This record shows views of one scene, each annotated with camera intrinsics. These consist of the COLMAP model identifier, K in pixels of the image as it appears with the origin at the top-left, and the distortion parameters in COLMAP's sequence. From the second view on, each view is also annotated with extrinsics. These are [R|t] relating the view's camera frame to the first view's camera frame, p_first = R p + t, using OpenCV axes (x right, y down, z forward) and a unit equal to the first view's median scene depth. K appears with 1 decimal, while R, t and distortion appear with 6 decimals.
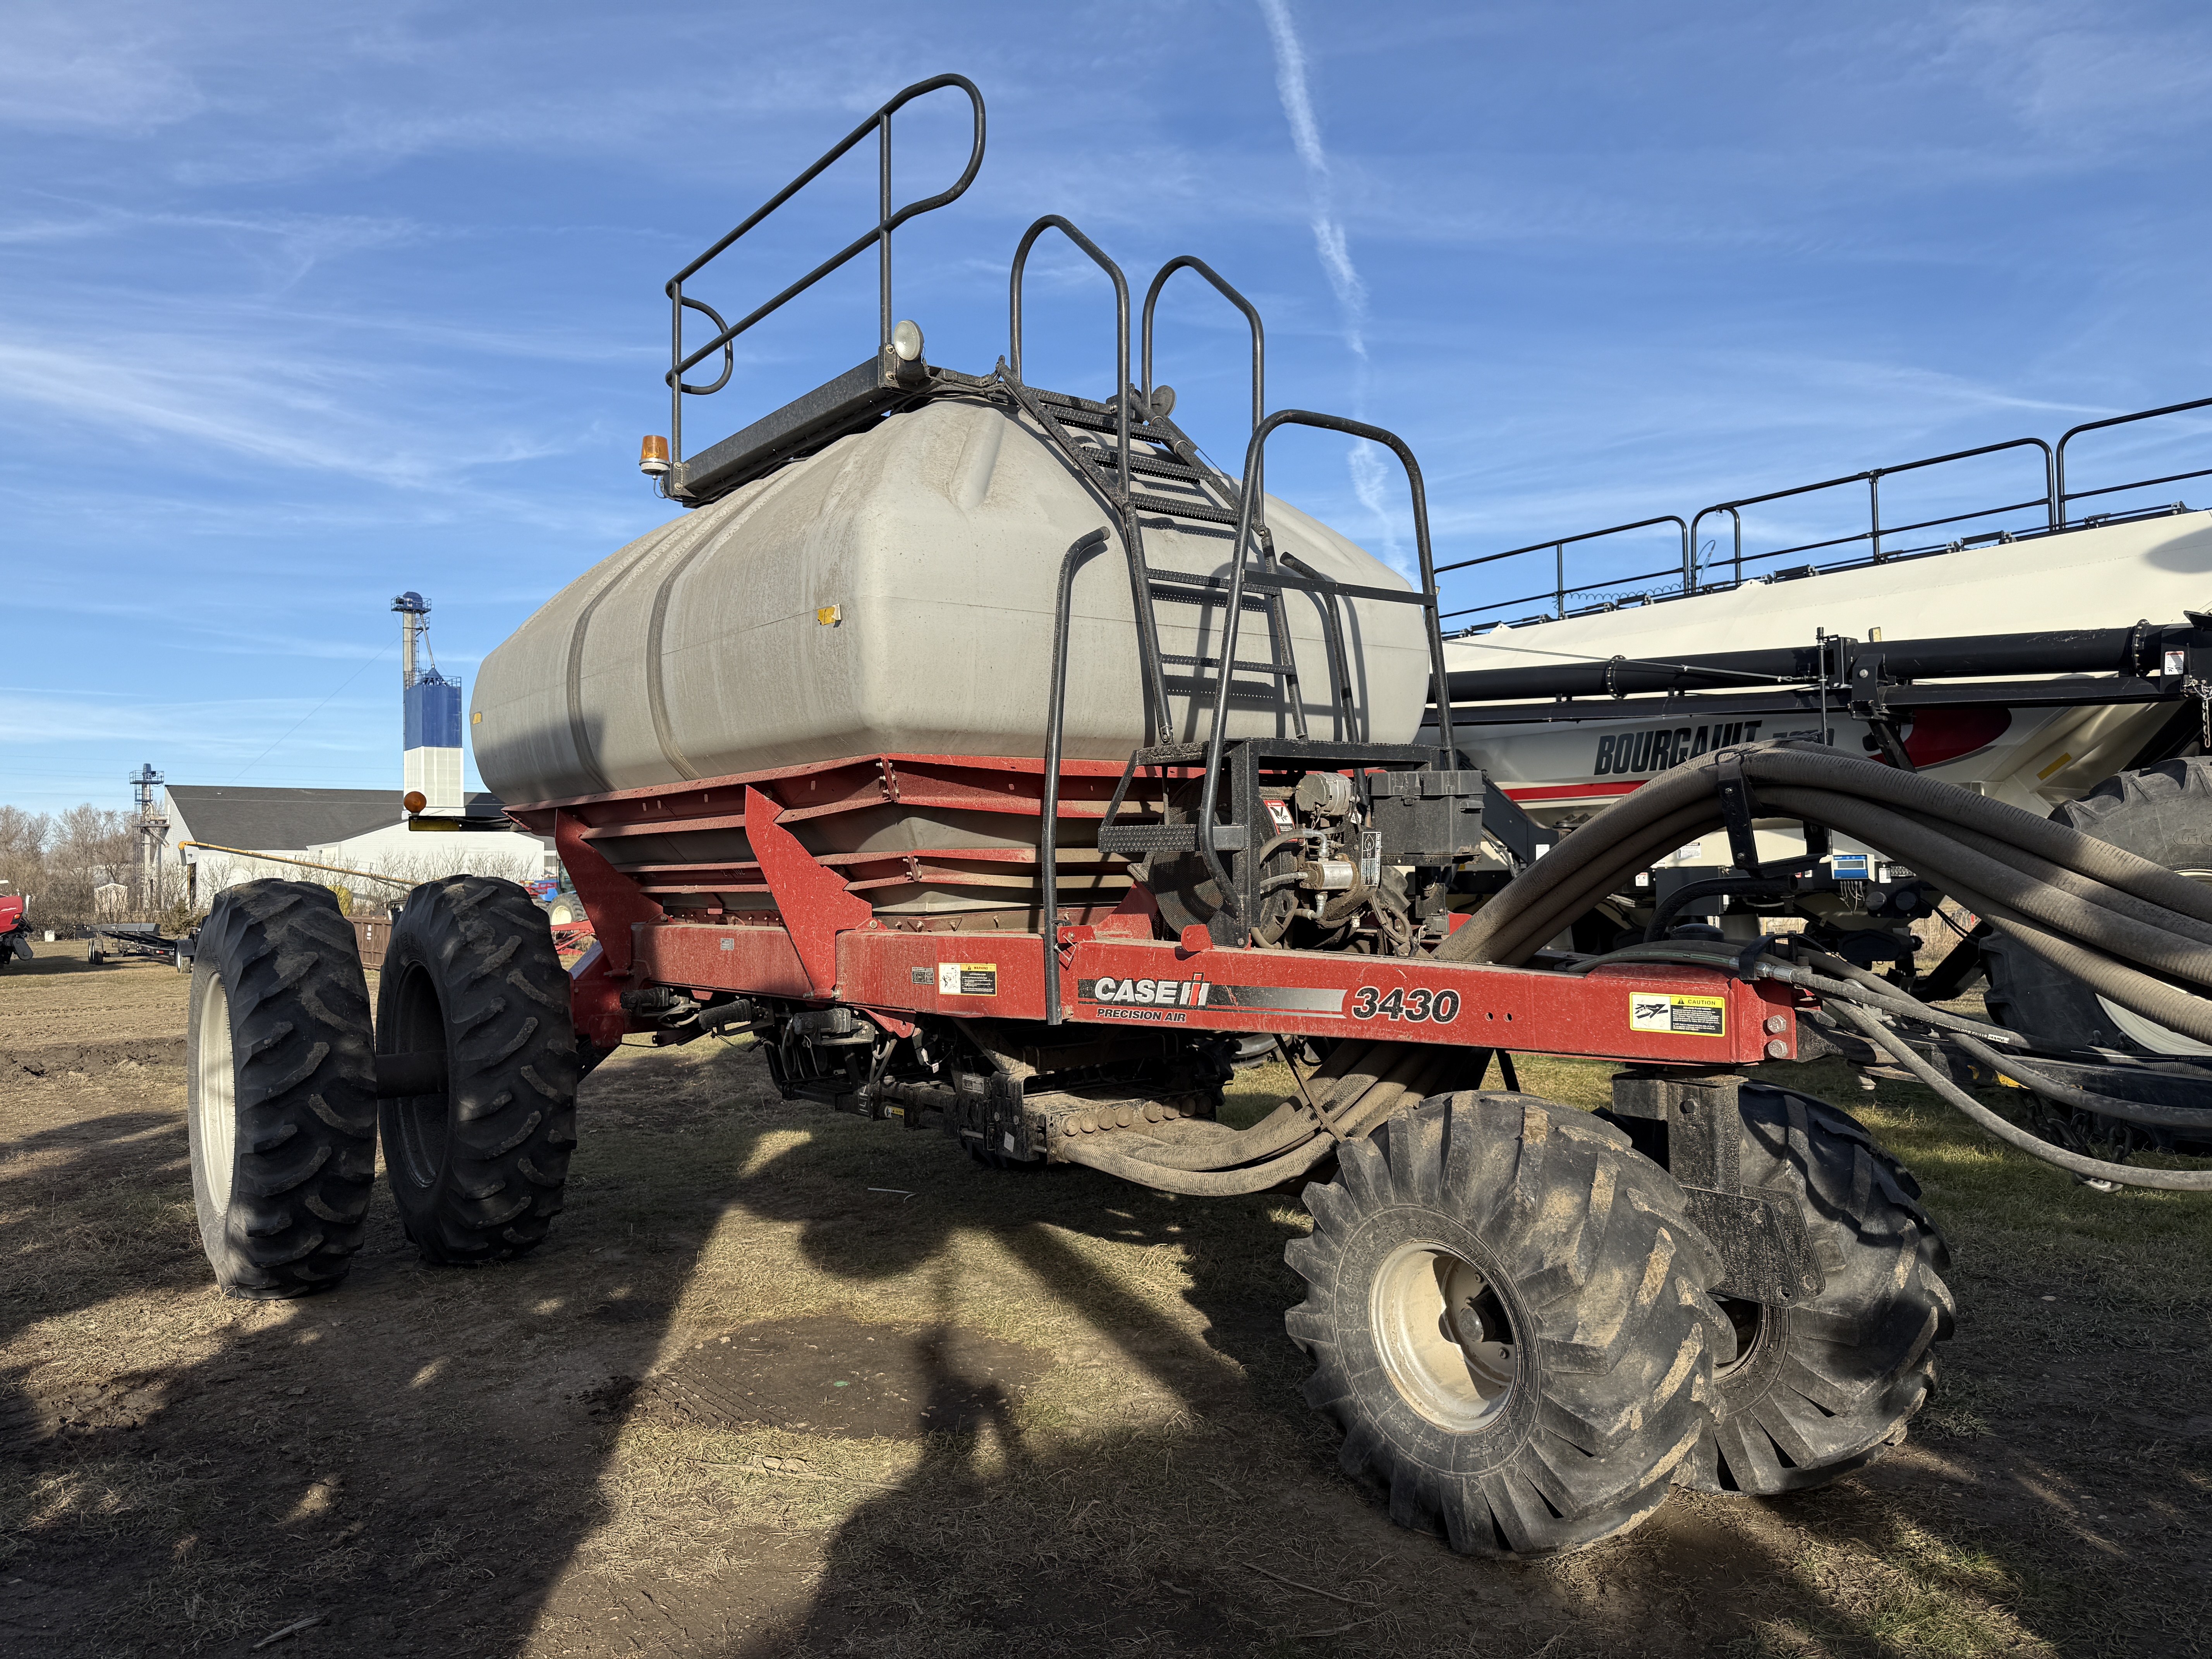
lens RADIAL K [[1550.5, 0, 1120.3], [0, 1550.5, 828.5], [0, 0, 1]] dist [0.005811, -0.013103]
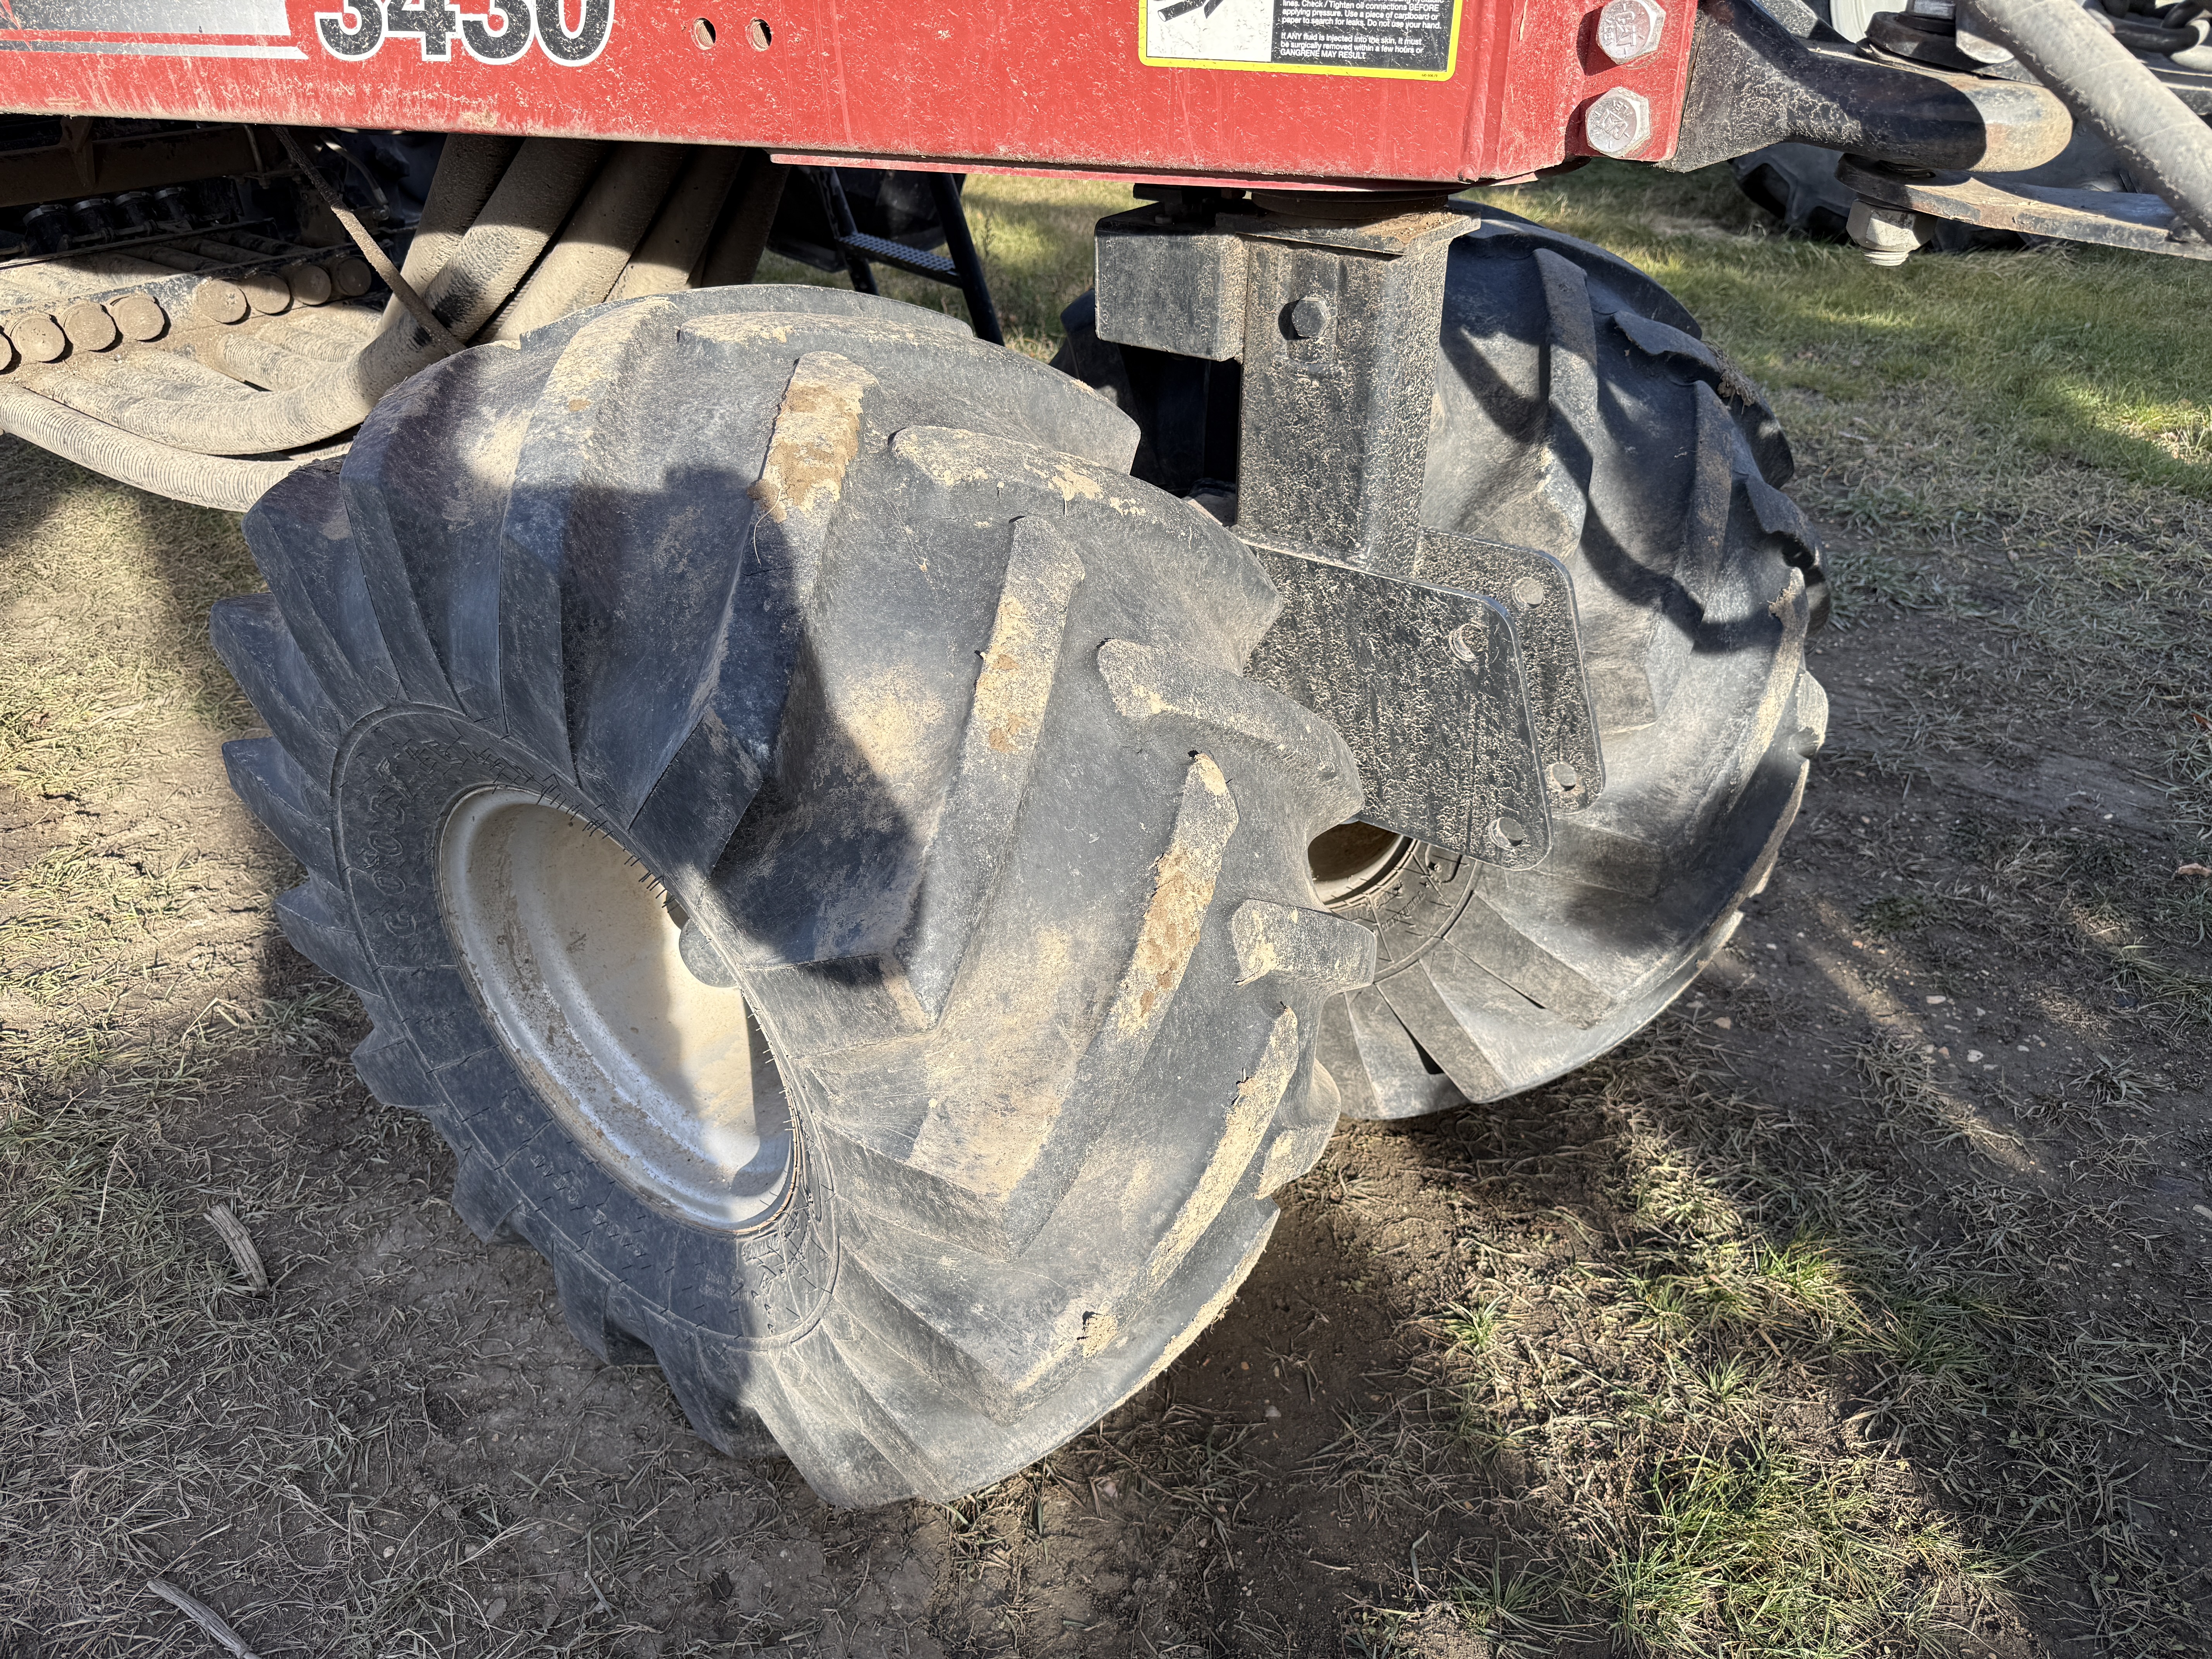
lens RADIAL K [[1479.4, 0, 1095.1], [0, 1479.4, 804.7], [0, 0, 1]] dist [0.132405, -0.228304]
pose [[0.971365, -0.122955, 0.203302, 0.247678], [-0.004600, 0.845787, 0.533502, 0.096925], [-0.237547, -0.519160, 0.821002, 0.701746]]
